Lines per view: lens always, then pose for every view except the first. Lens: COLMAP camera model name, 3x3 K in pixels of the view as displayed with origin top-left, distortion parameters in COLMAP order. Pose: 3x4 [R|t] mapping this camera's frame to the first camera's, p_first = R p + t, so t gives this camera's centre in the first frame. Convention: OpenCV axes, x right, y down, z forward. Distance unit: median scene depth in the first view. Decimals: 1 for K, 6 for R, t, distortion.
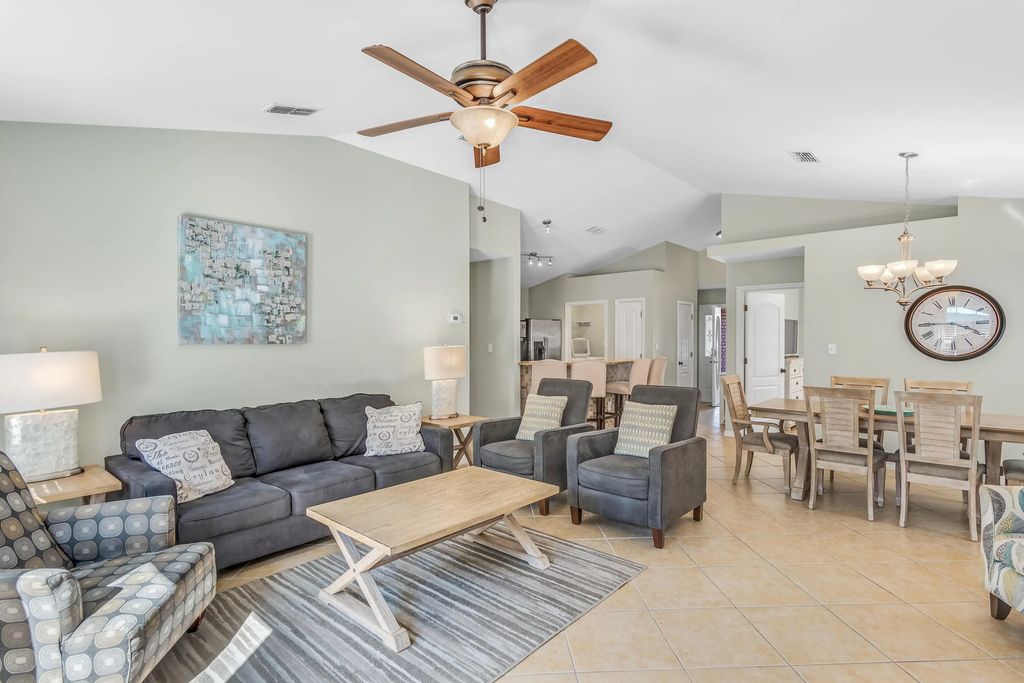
lens RADIAL K [[499.3, 0, 513.9], [0, 499.3, 337.4], [0, 0, 1]] dist [0.001548, -0.000013]
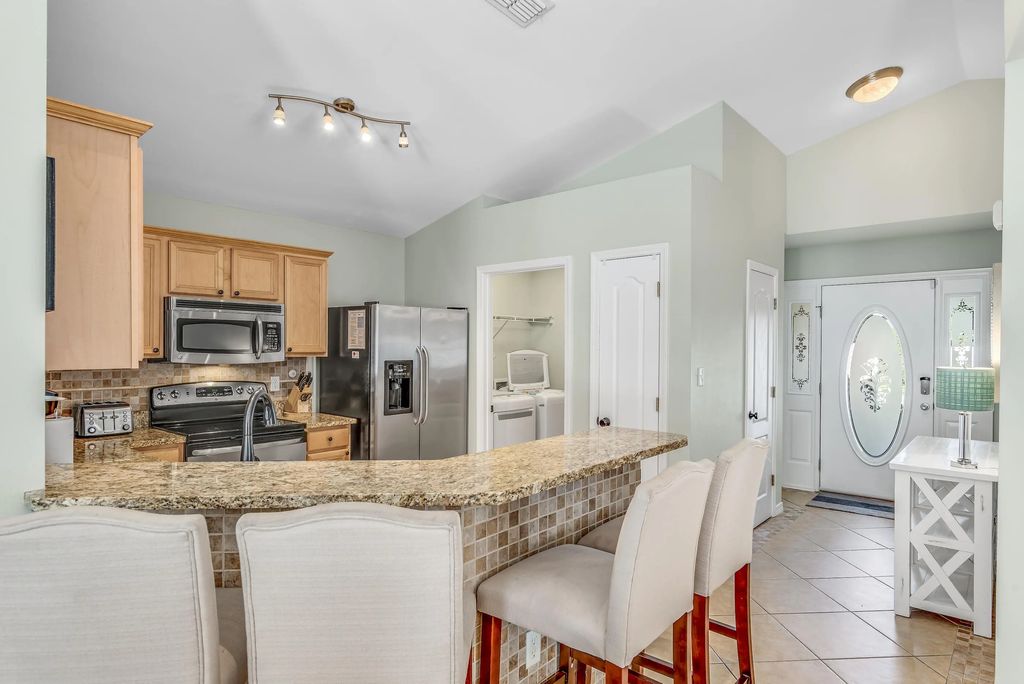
lens RADIAL K [[582.5, 0, 515.9], [0, 582.5, 354.6], [0, 0, 1]] dist [0.002490, -0.000478]
pose [[0.999727, 0.002247, 0.023275, 0.290180], [-0.002571, 0.999900, 0.013896, -0.007321], [-0.023242, -0.013952, 0.999633, 1.189313]]
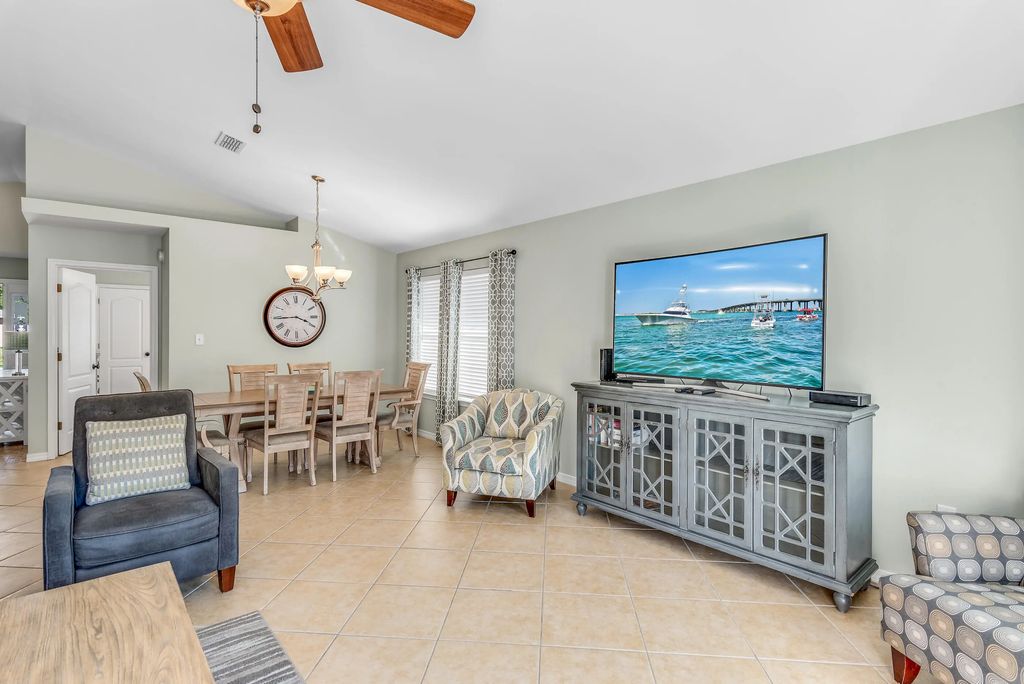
lens RADIAL K [[503.7, 0, 510.6], [0, 503.7, 327.0], [0, 0, 1]] dist [0.001294, 0.000481]
pose [[0.133305, 0.008513, 0.991039, -0.348076], [-0.007784, 0.999941, -0.007542, 0.002577], [-0.991045, -0.006709, 0.133363, 0.347782]]
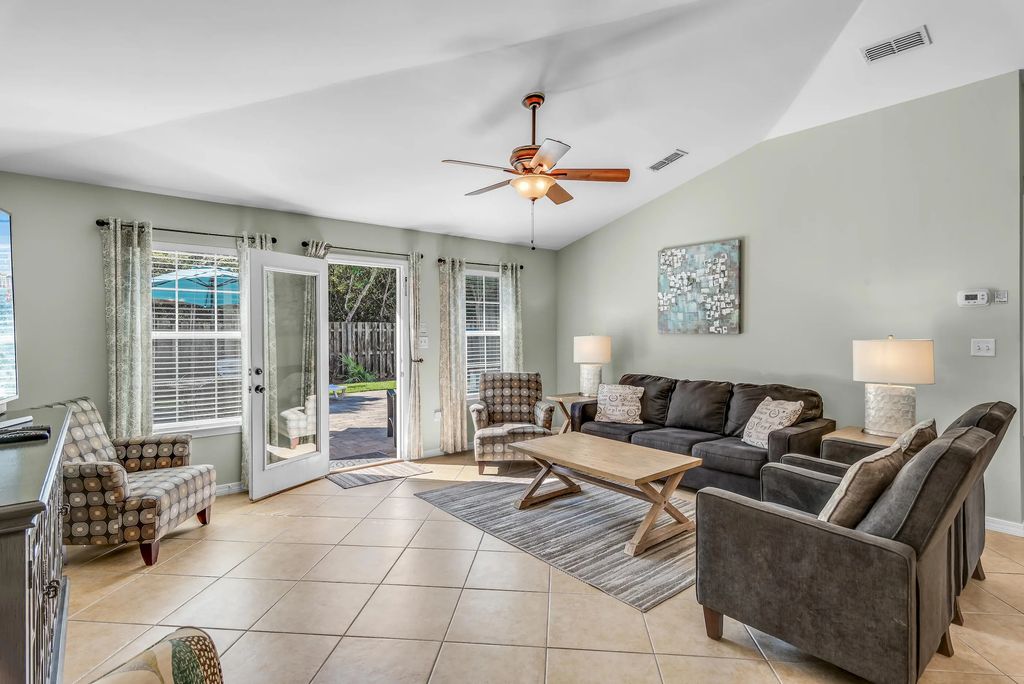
lens RADIAL K [[503.0, 0, 517.2], [0, 503.0, 329.6], [0, 0, 1]] dist [0.001323, 0.000202]
pose [[-0.147754, -0.000833, -0.989024, 0.783027], [0.003511, 0.999993, -0.001367, 0.002392], [0.989018, -0.003675, -0.147750, 0.652412]]
